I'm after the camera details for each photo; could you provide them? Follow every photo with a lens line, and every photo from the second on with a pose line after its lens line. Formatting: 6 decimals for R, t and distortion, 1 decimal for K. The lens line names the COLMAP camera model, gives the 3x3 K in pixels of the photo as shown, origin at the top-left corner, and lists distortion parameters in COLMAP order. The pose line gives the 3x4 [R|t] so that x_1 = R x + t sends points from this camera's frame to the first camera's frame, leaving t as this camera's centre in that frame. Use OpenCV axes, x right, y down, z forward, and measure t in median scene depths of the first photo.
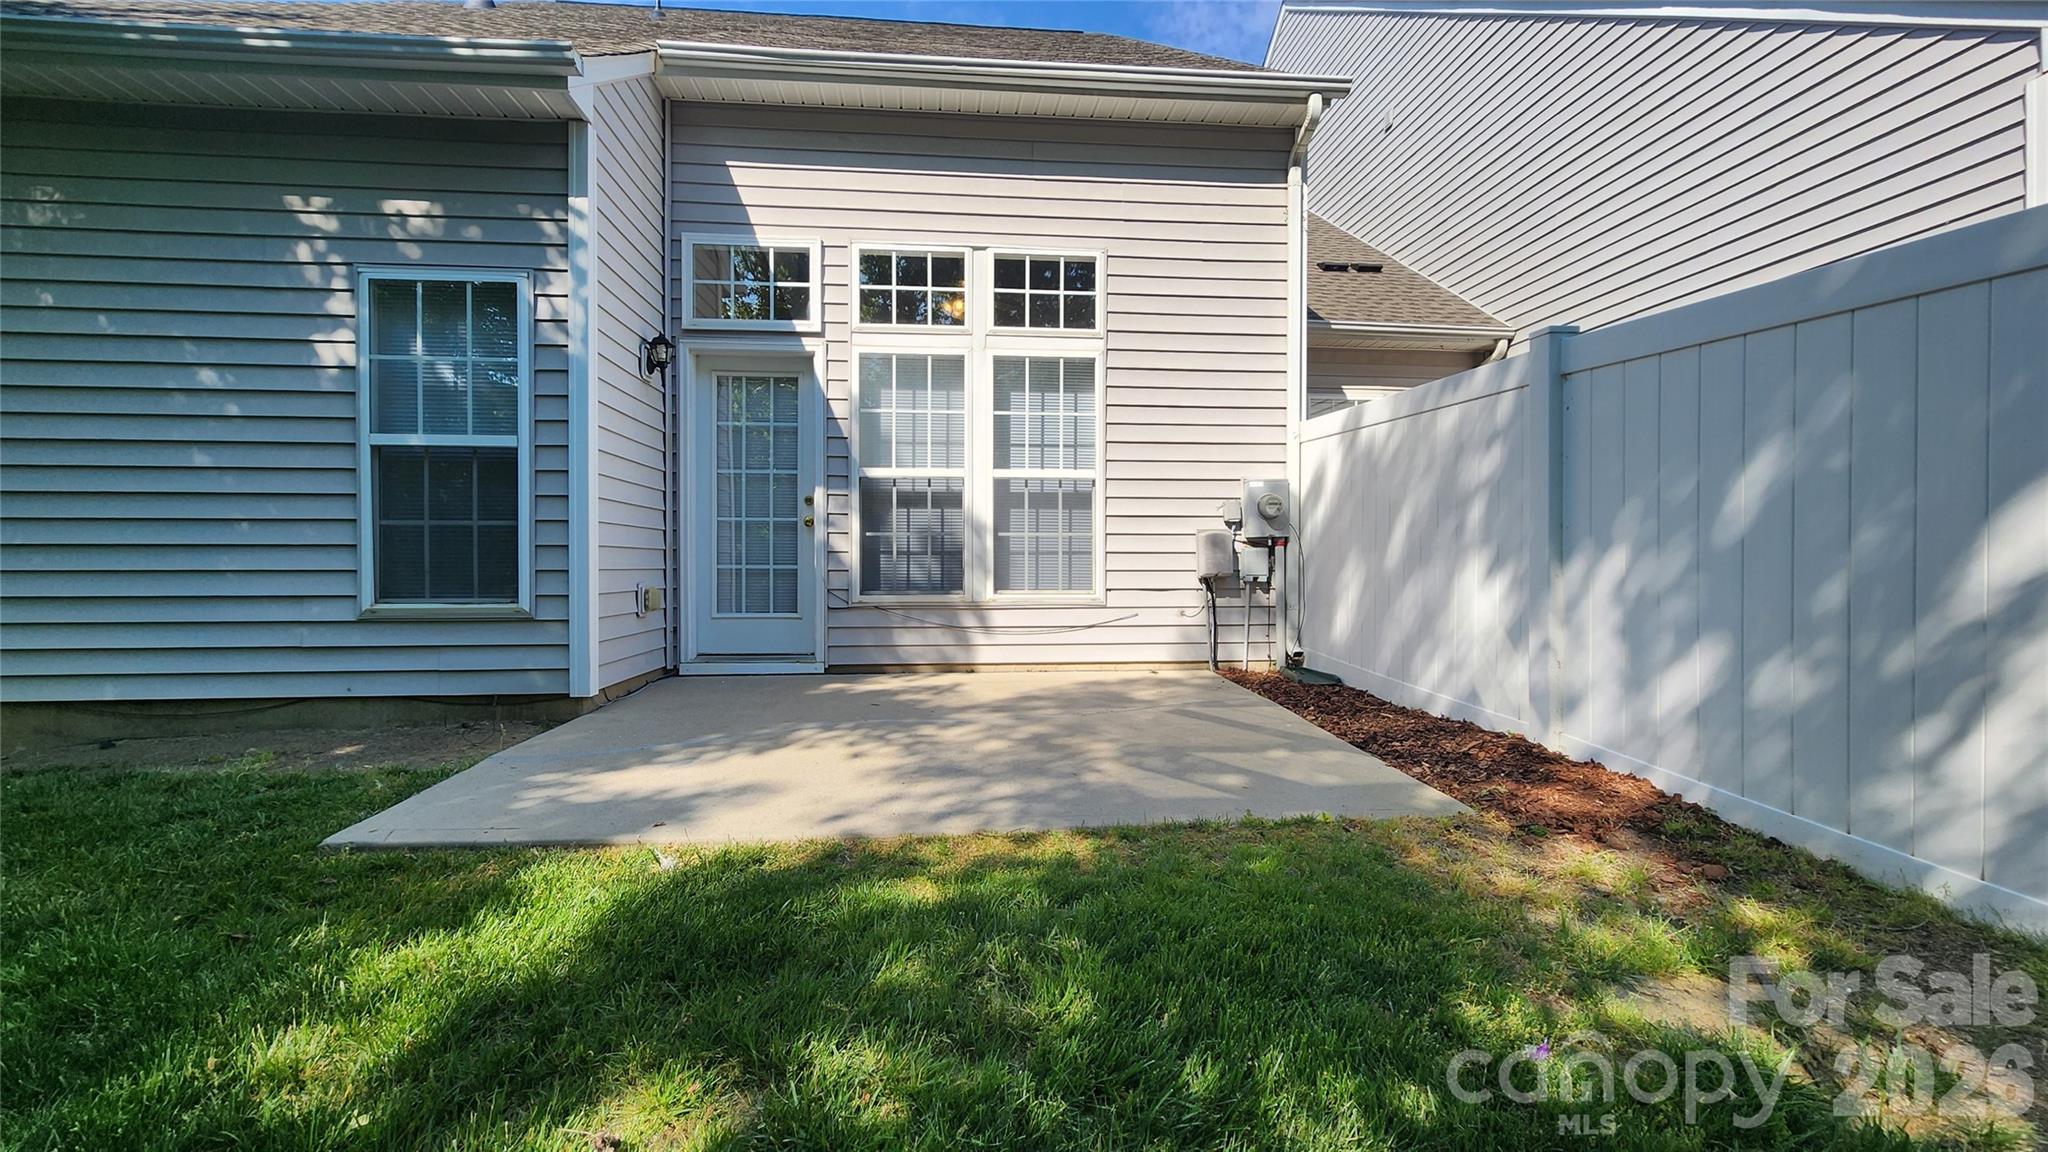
lens RADIAL K [[831.9, 0, 1016.4], [0, 831.9, 576.6], [0, 0, 1]] dist [-0.001203, -0.000419]
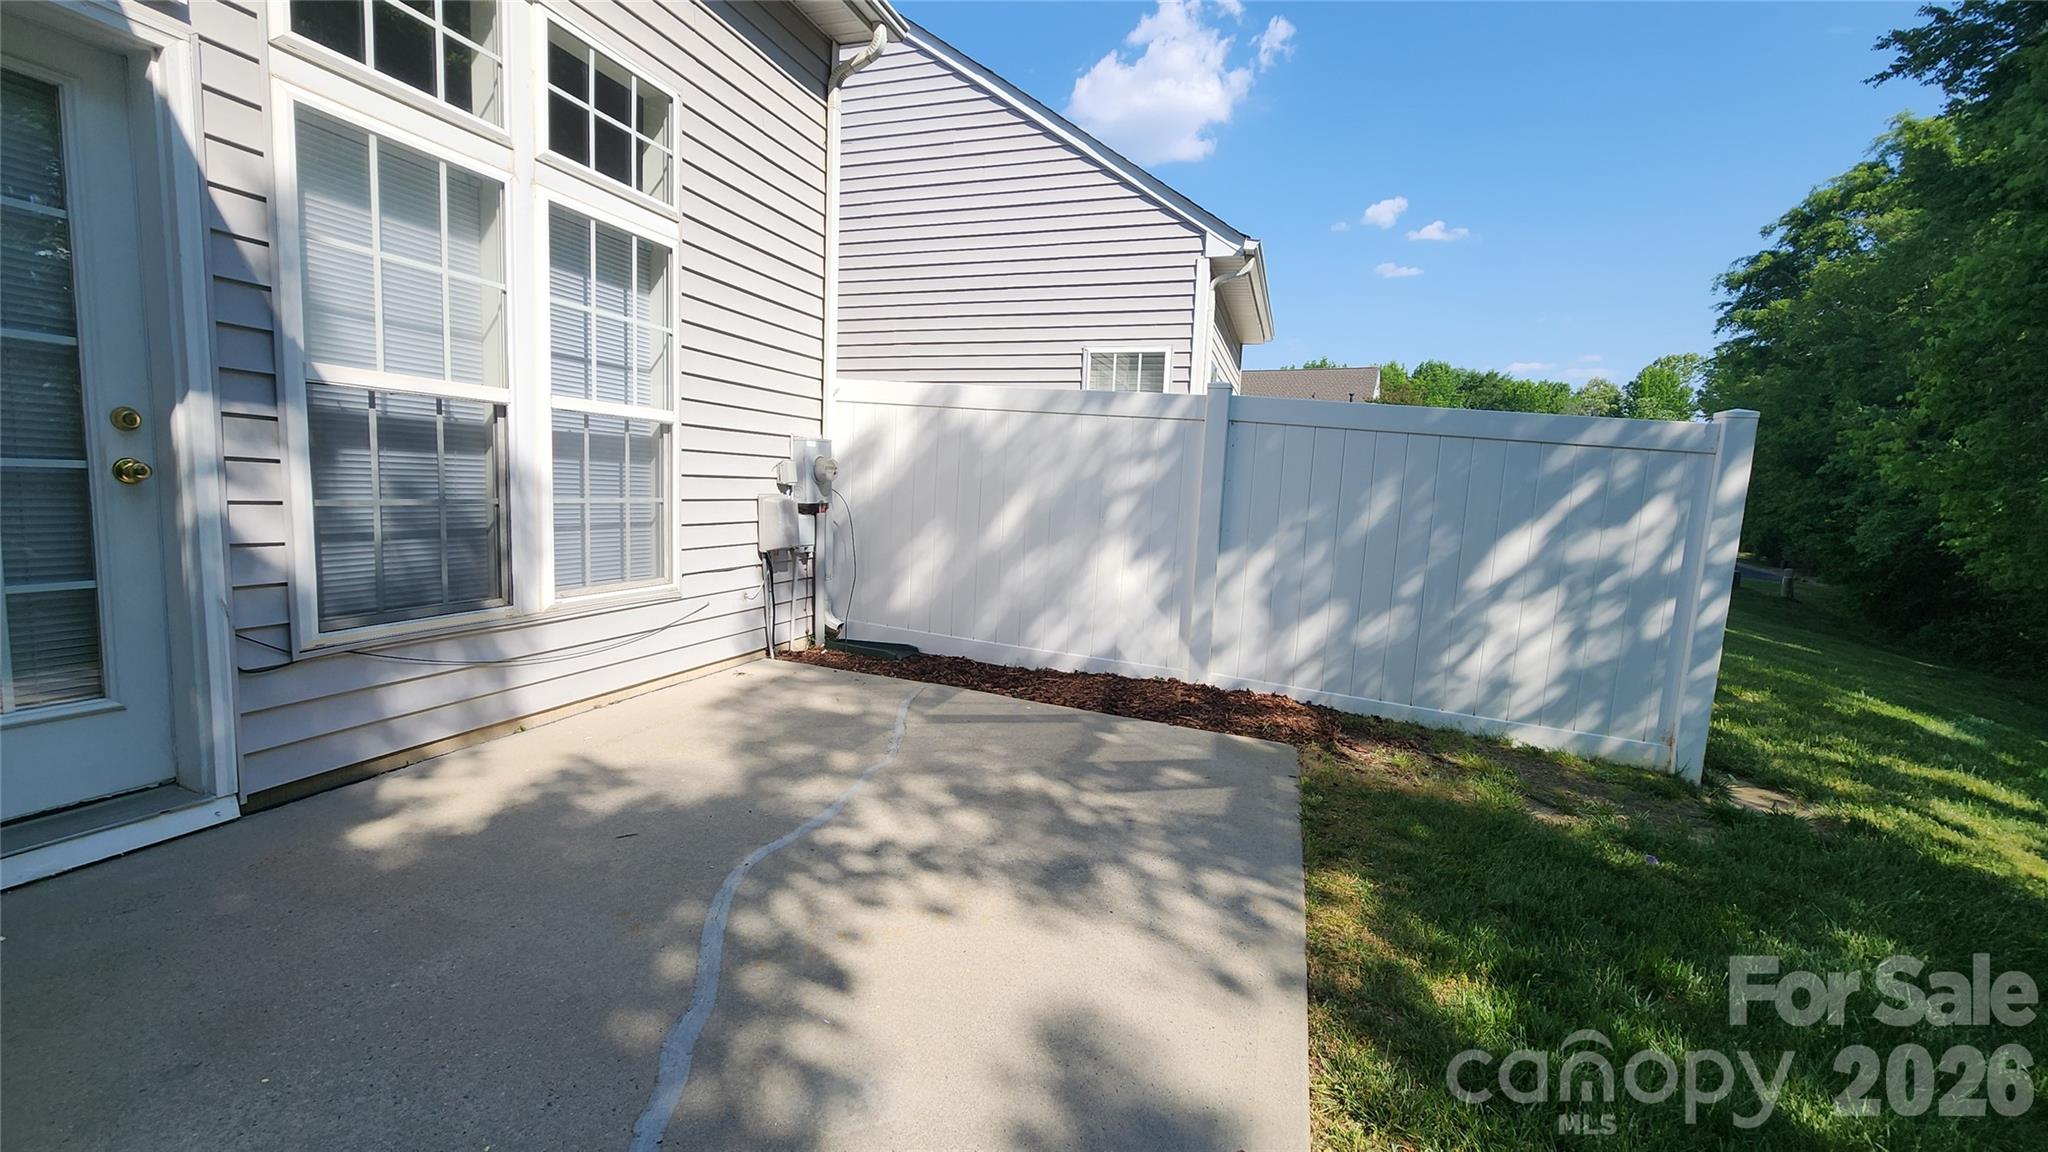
lens RADIAL K [[831.9, 0, 1016.4], [0, 831.9, 576.6], [0, 0, 1]] dist [-0.001203, -0.000419]
pose [[0.400569, -0.085101, 0.912306, -0.459727], [-0.027829, 0.994088, 0.104949, -0.070862], [-0.915844, -0.067428, 0.395832, 0.445740]]
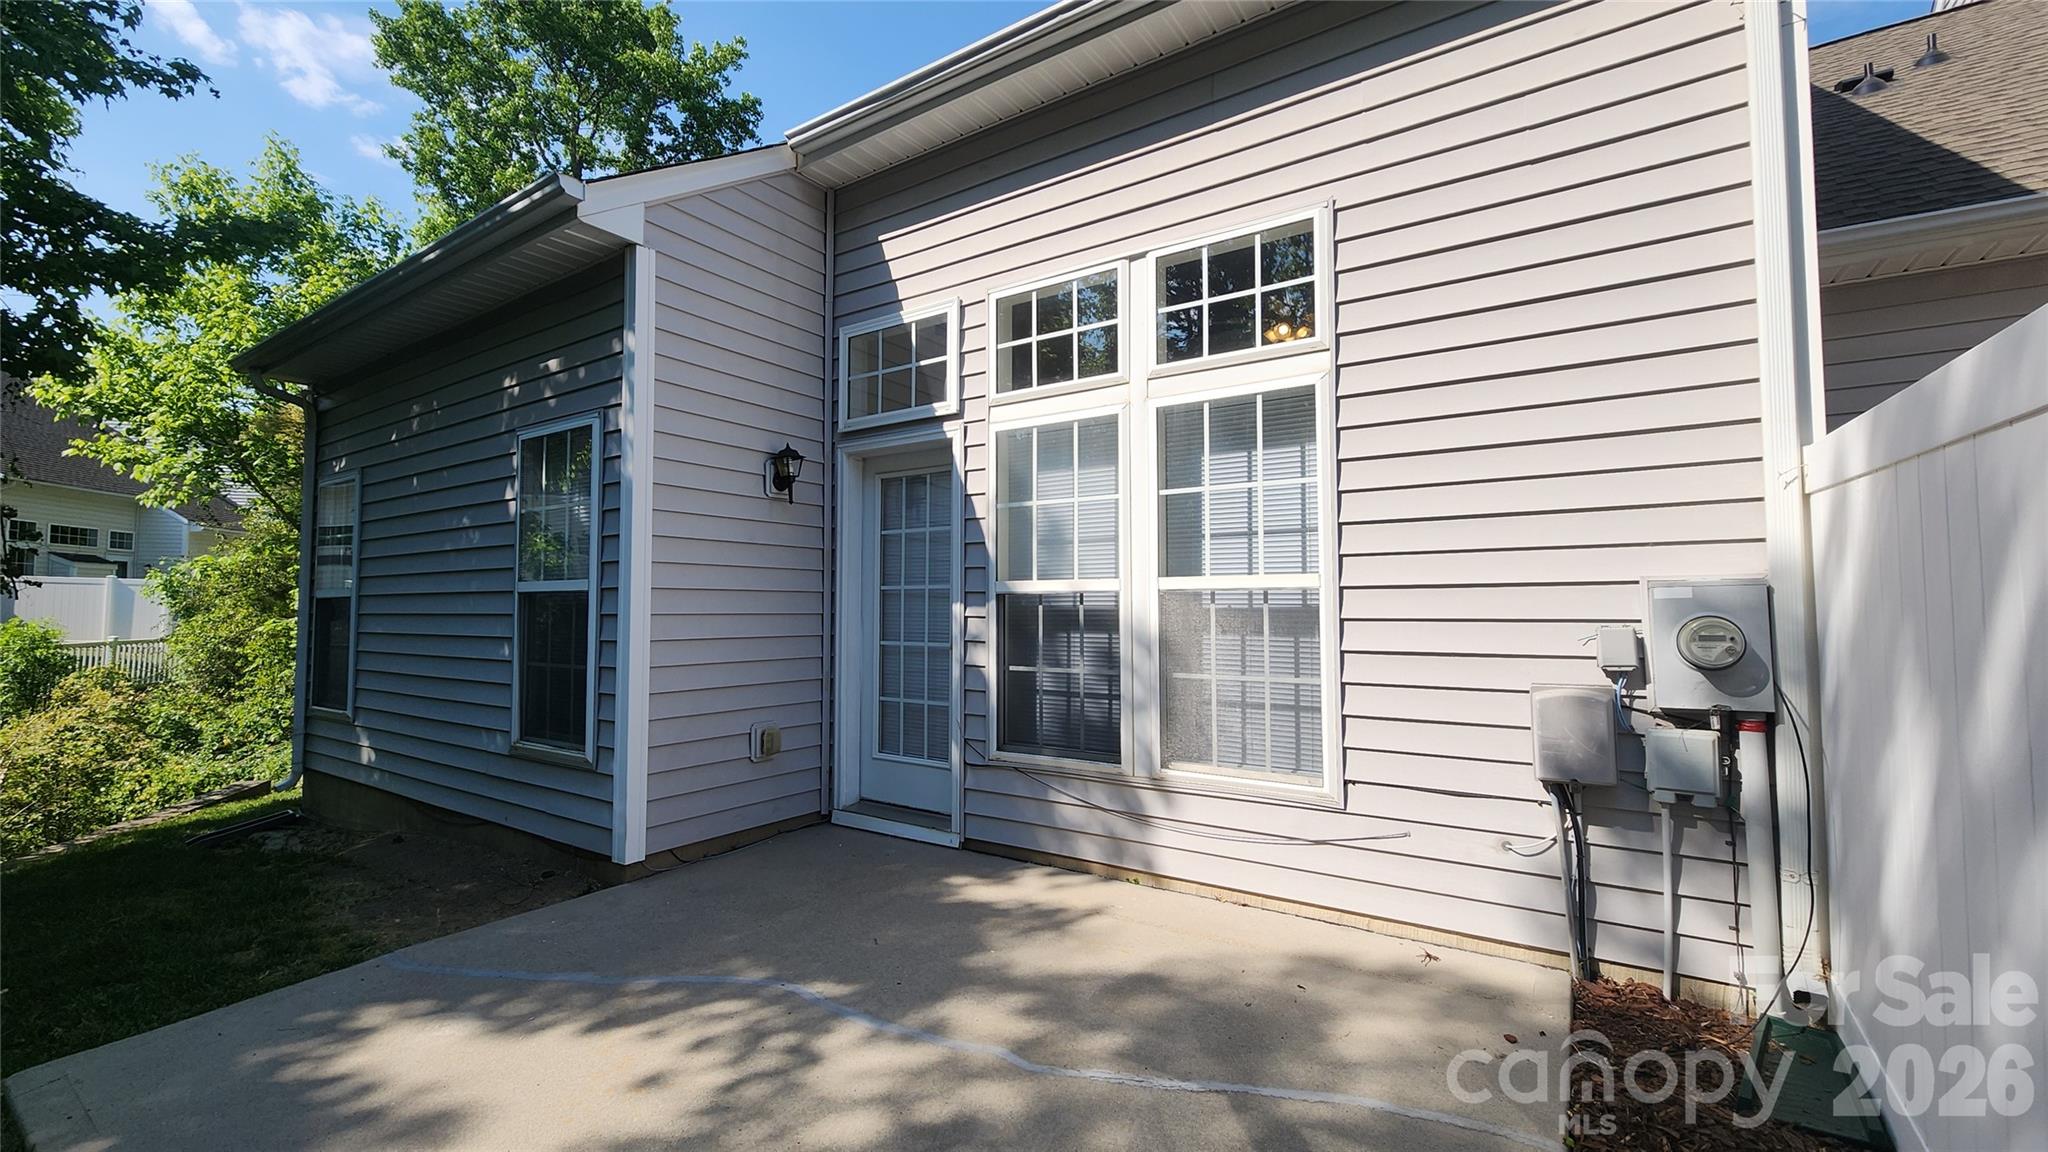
lens RADIAL K [[849.6, 0, 995.9], [0, 849.6, 573.0], [0, 0, 1]] dist [-0.001368, -0.000218]
pose [[0.769684, -0.030069, -0.637717, 0.304558], [-0.007995, 0.998358, -0.056723, -0.093922], [0.638375, 0.048758, 0.768180, 0.401287]]
